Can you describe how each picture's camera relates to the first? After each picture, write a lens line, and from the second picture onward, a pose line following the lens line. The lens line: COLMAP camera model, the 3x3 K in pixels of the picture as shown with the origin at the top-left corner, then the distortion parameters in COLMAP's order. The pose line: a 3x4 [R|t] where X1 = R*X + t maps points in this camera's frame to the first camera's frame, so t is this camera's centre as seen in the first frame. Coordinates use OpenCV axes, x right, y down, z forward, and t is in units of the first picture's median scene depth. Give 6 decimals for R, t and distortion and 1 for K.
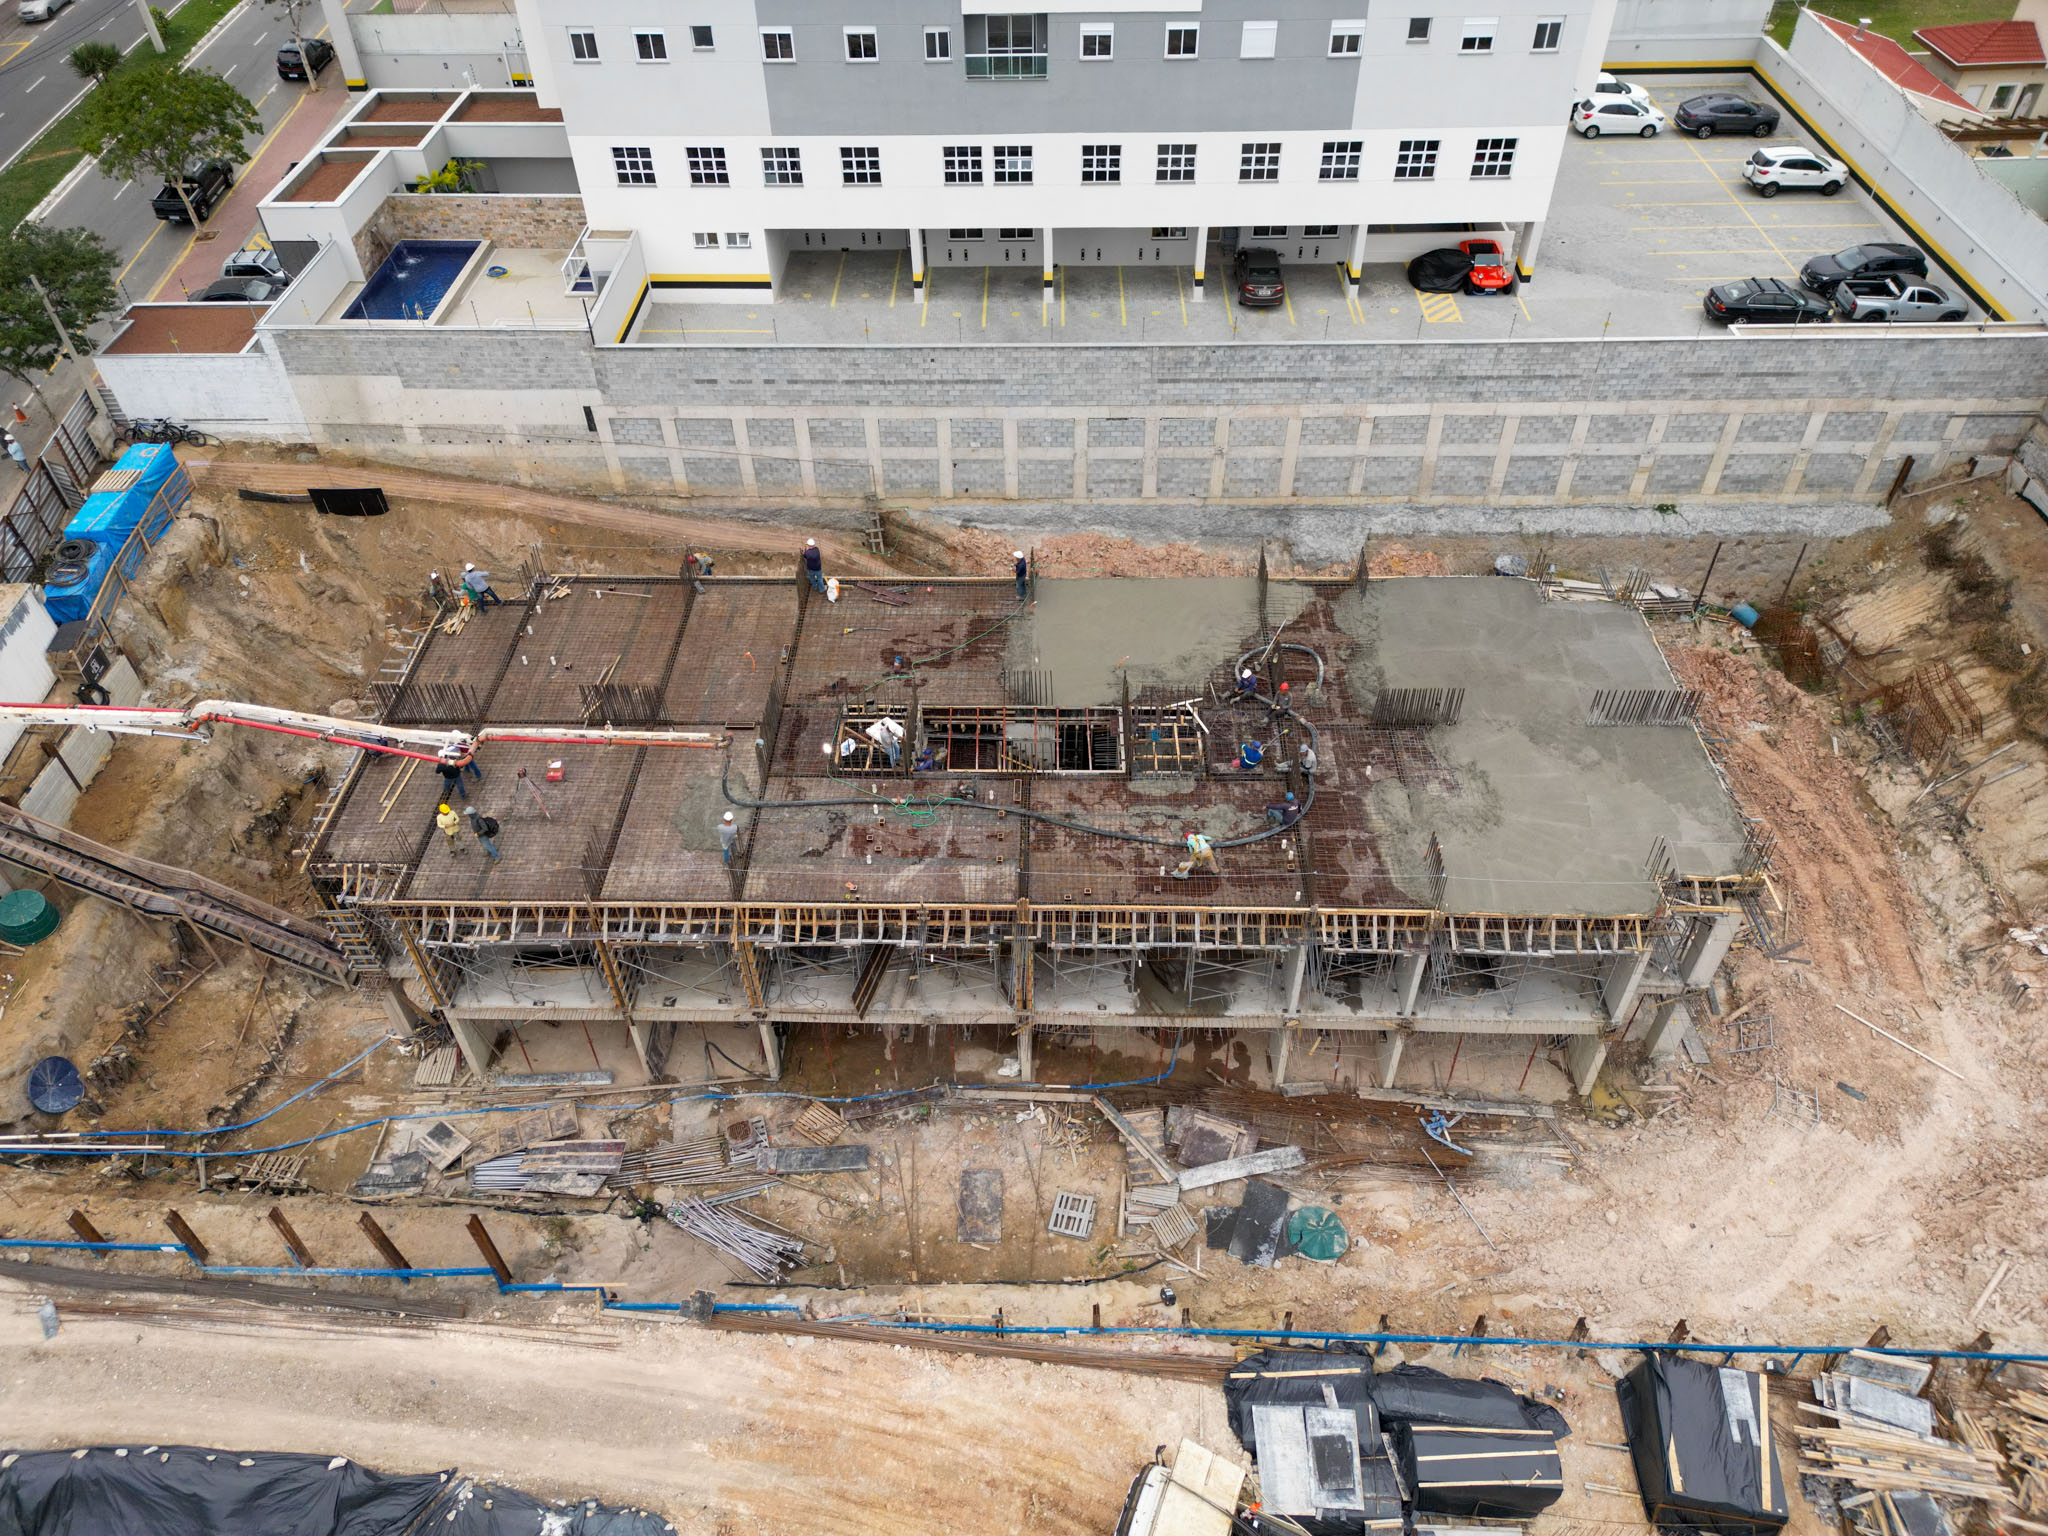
lens RADIAL K [[1437.7, 0, 1015.3], [0, 1437.7, 764.5], [0, 0, 1]] dist [0.060554, -0.048812]
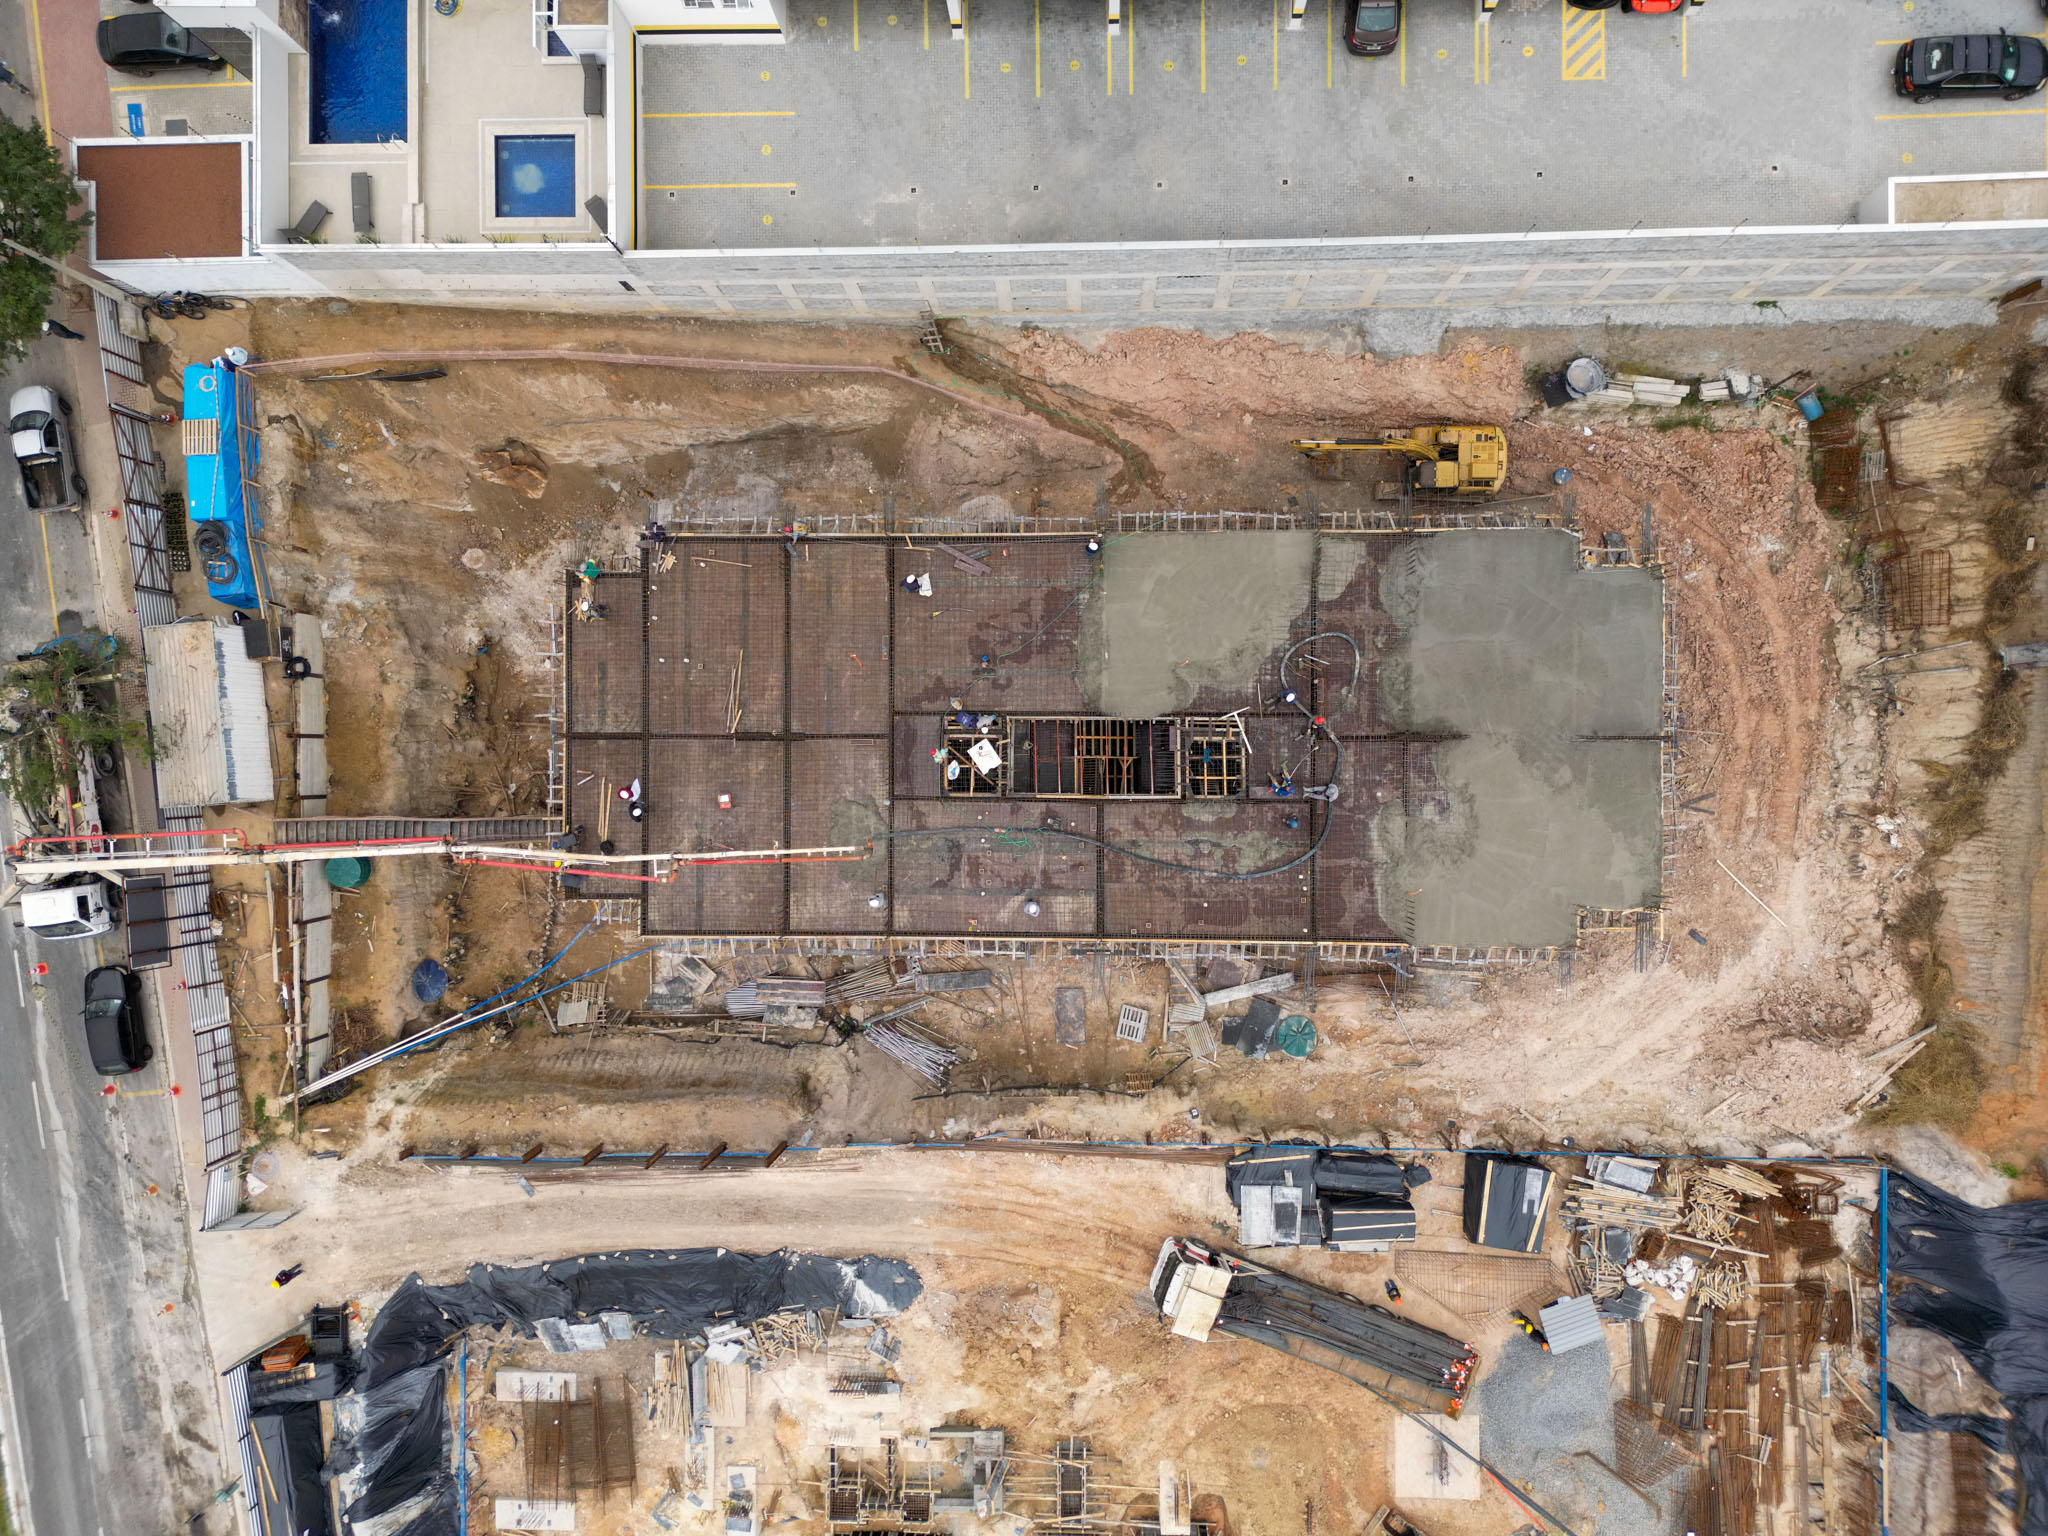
lens RADIAL K [[1437.7, 0, 1014.3], [0, 1437.7, 768.6], [0, 0, 1]] dist [0.060554, -0.048812]
pose [[0.999030, -0.025905, -0.035600, -0.018806], [0.043669, 0.686016, 0.726275, -0.791148], [0.005608, -0.727125, 0.686482, 0.143575]]
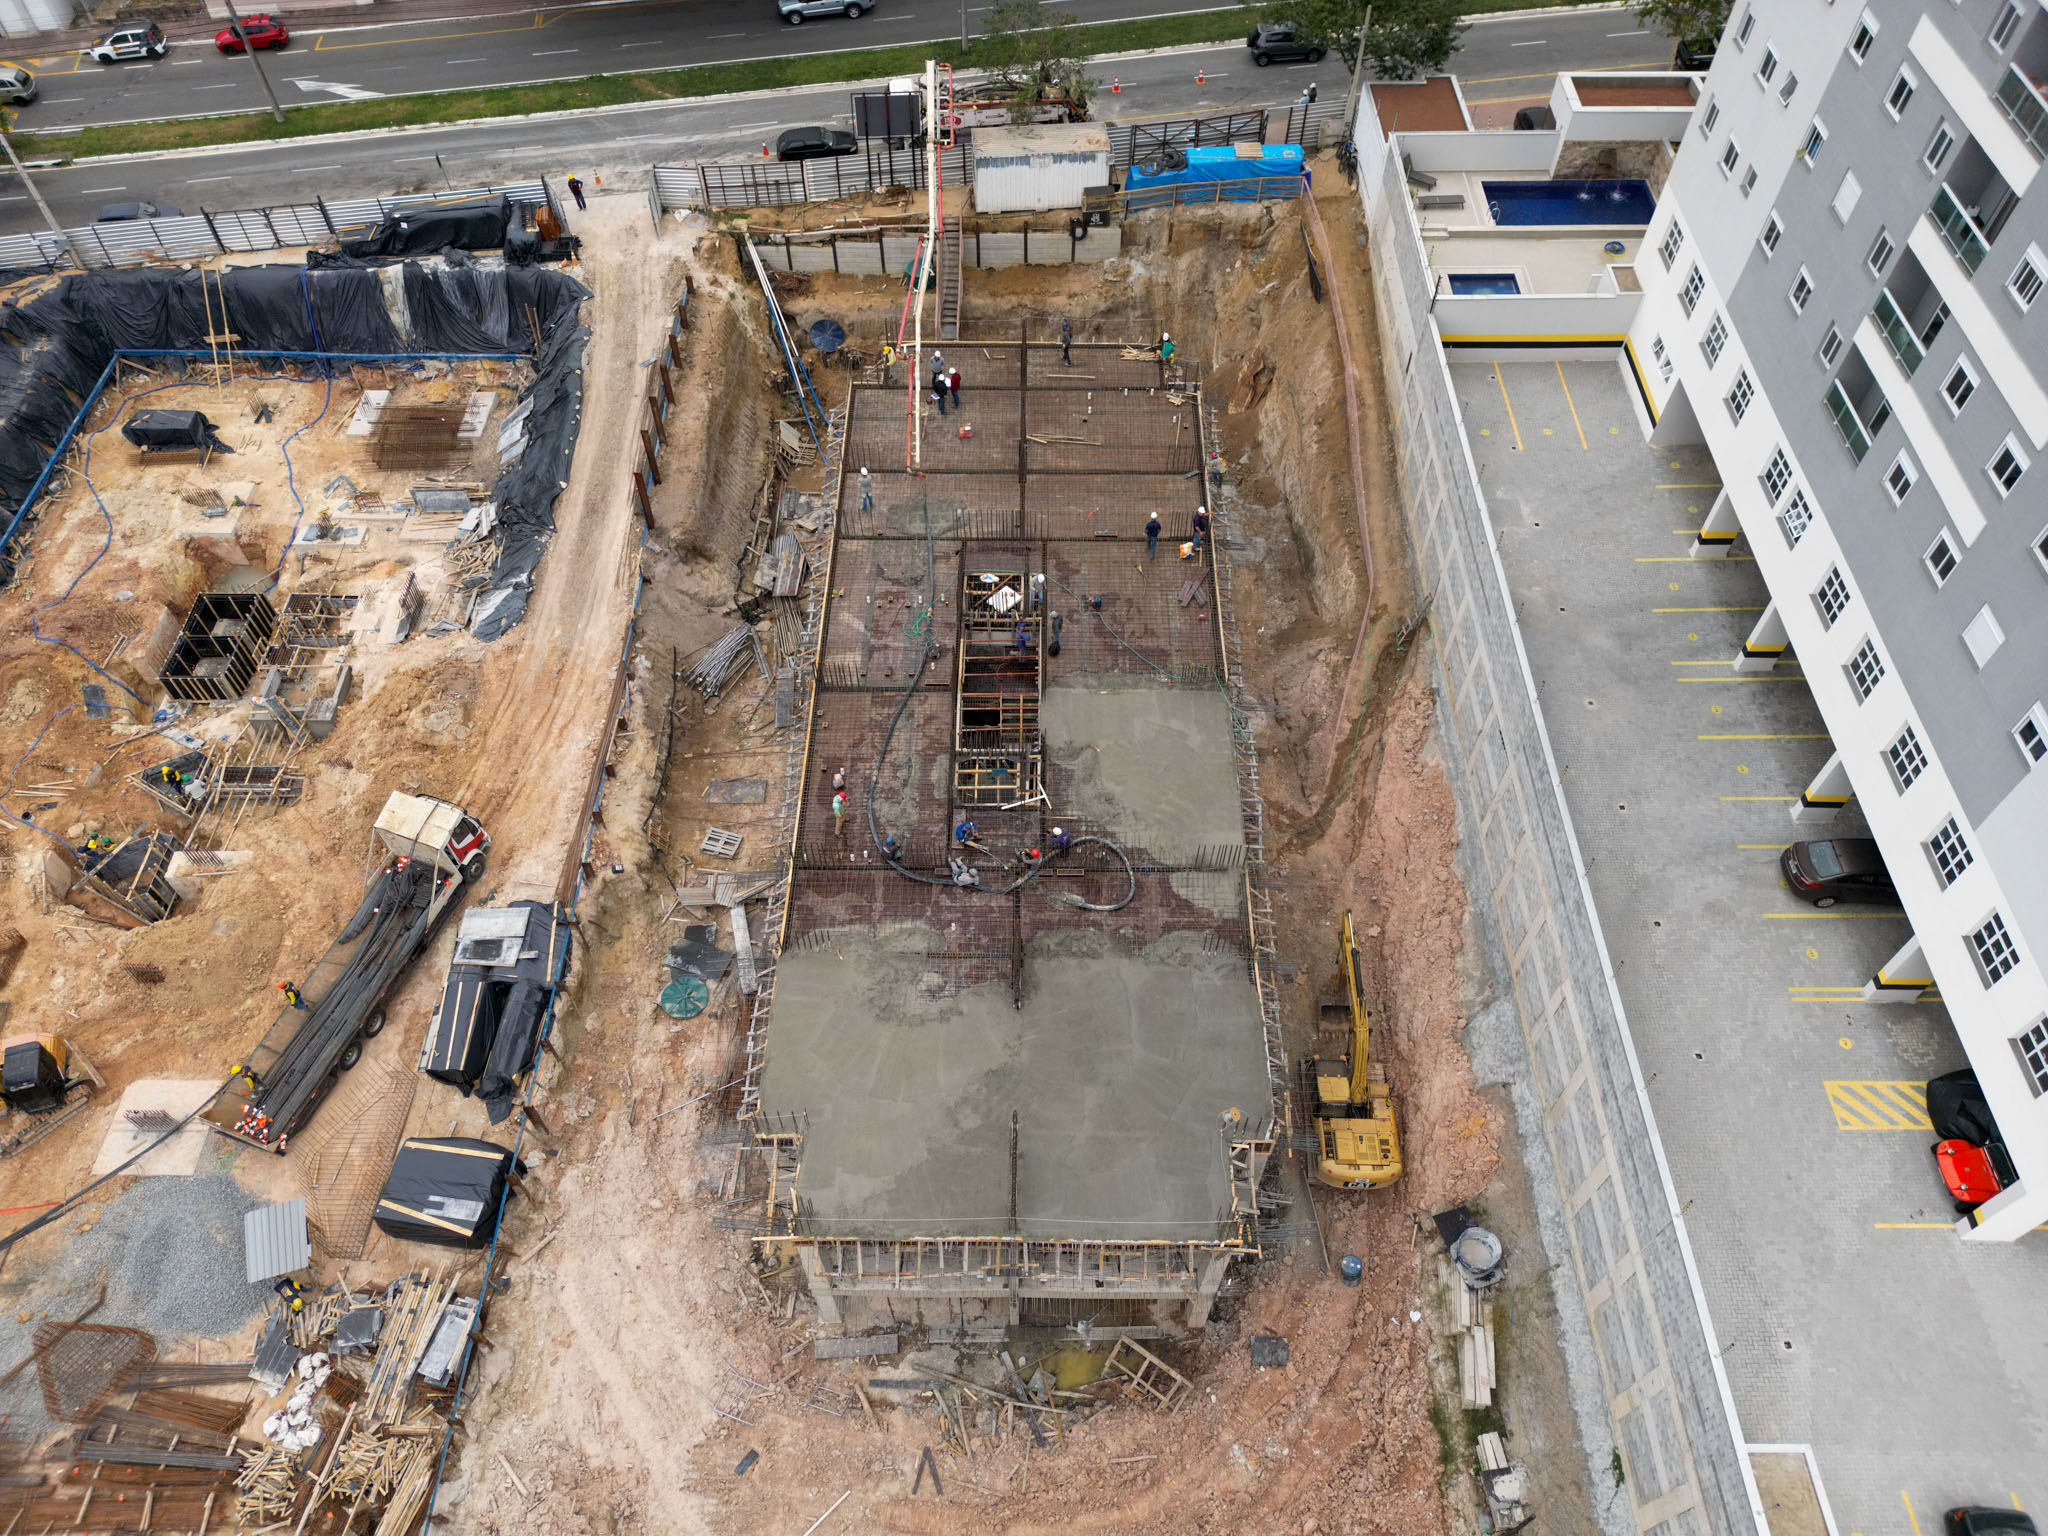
lens RADIAL K [[1437.7, 0, 1012.5], [0, 1437.7, 764.6], [0, 0, 1]] dist [0.060554, -0.048812]
pose [[0.017150, 0.807079, -0.590195, 0.675028], [-0.684338, 0.439832, 0.581575, -0.610167], [0.728963, 0.393918, 0.559858, 0.324923]]
